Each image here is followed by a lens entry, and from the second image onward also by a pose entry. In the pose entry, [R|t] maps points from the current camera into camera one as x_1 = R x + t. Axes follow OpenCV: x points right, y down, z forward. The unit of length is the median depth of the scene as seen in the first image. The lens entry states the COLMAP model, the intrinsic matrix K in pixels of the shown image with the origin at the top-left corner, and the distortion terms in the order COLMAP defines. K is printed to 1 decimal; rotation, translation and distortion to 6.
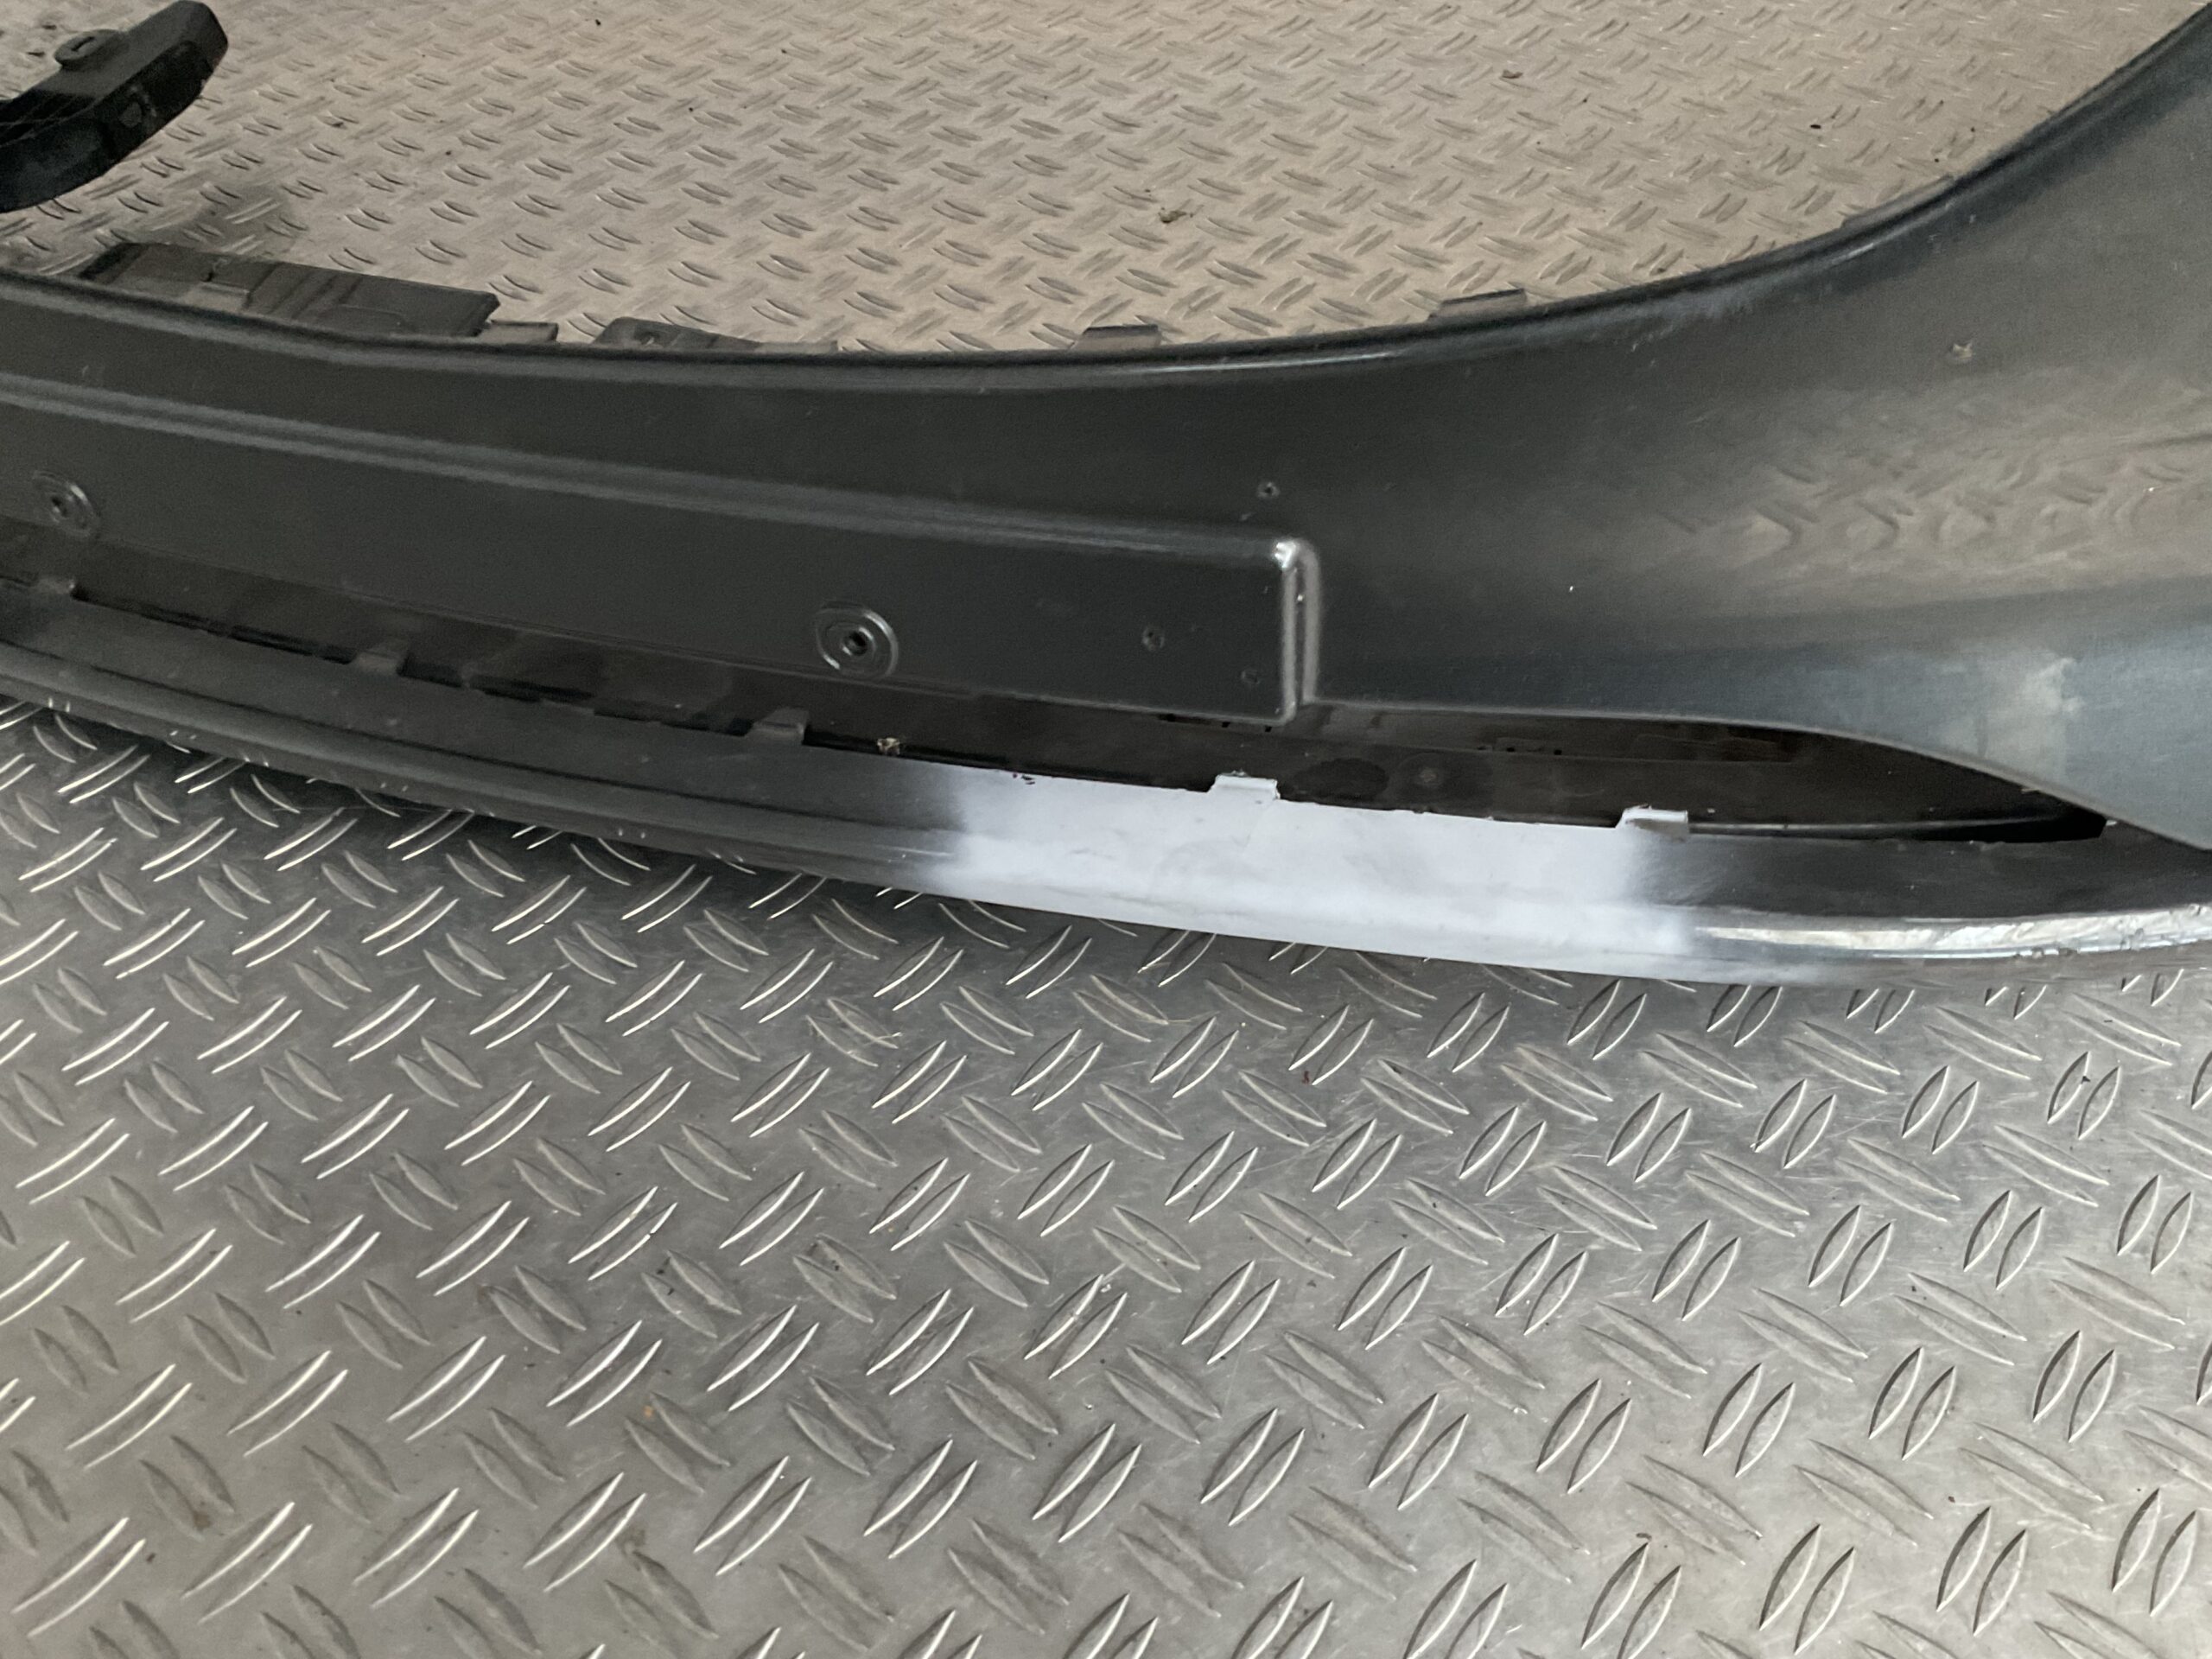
lens RADIAL K [[1854.2, 0, 1109.2], [0, 1854.2, 830.9], [0, 0, 1]] dist [0.009946, -0.010487]
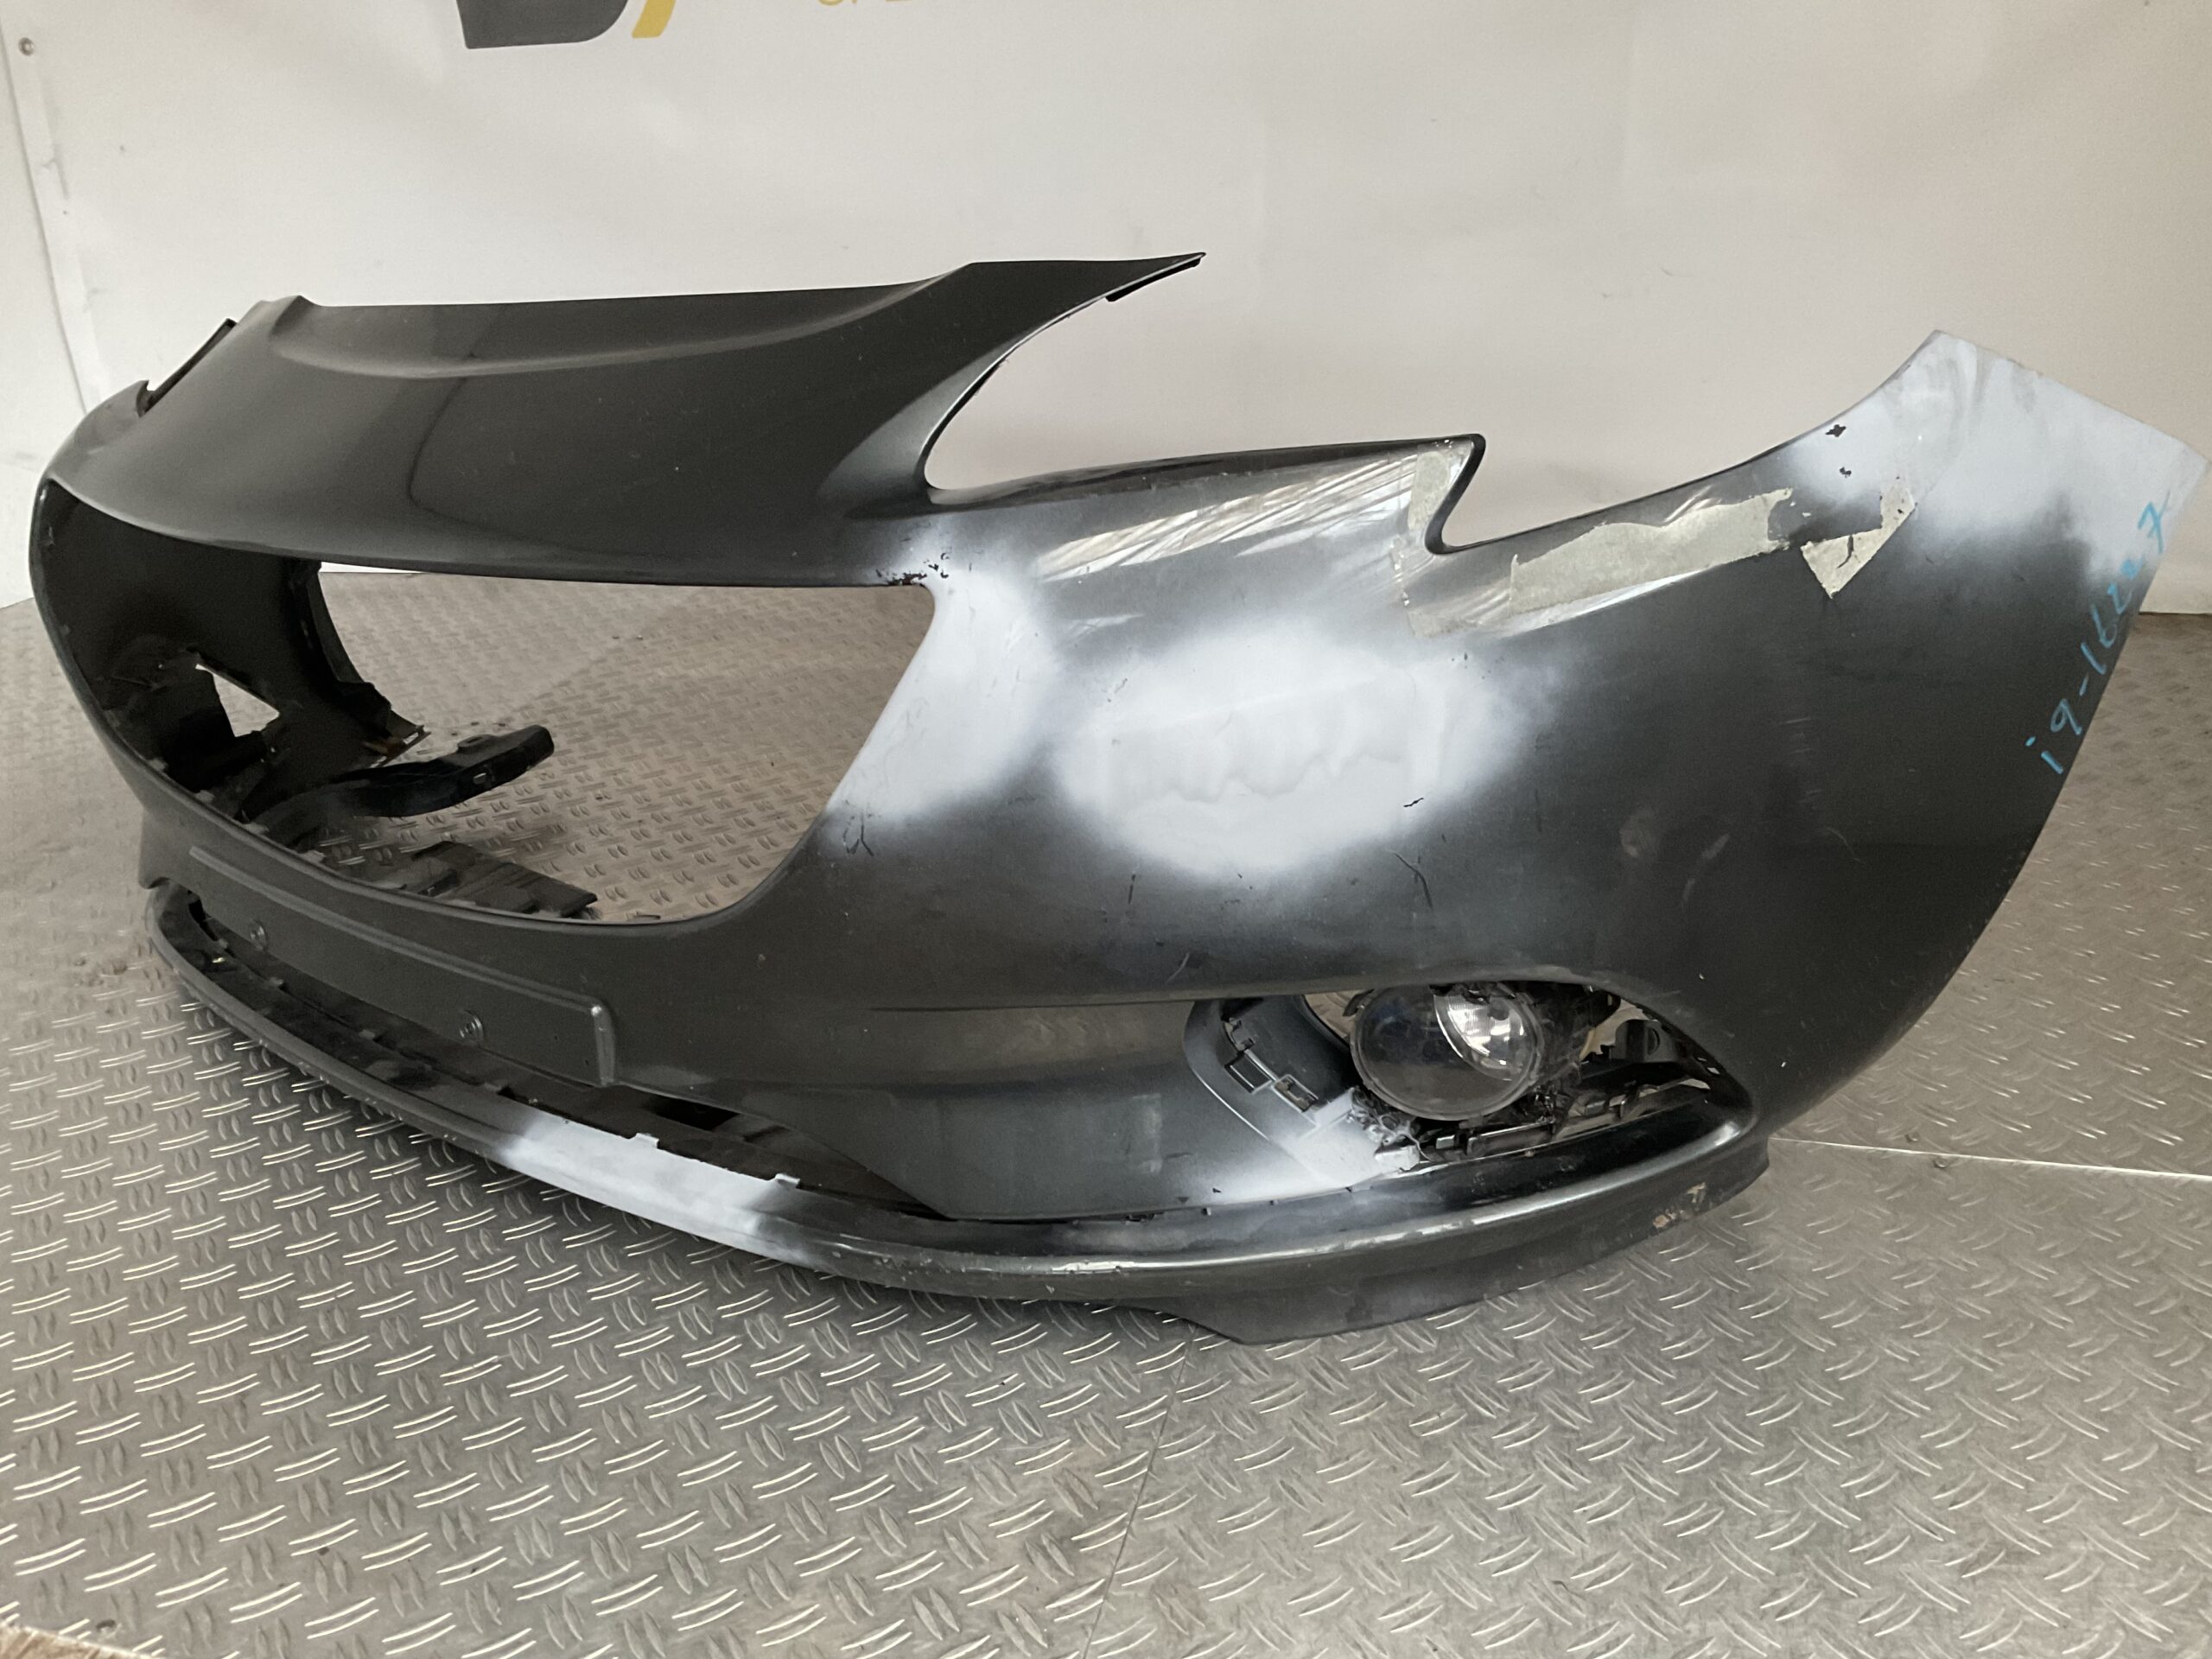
lens RADIAL K [[1854.2, 0, 1109.0], [0, 1854.2, 812.2], [0, 0, 1]] dist [0.009946, -0.010487]
pose [[0.944128, 0.132754, -0.301661, 1.131413], [-0.236422, 0.910500, -0.339255, 0.222560], [0.229625, 0.391620, 0.891014, -0.878923]]
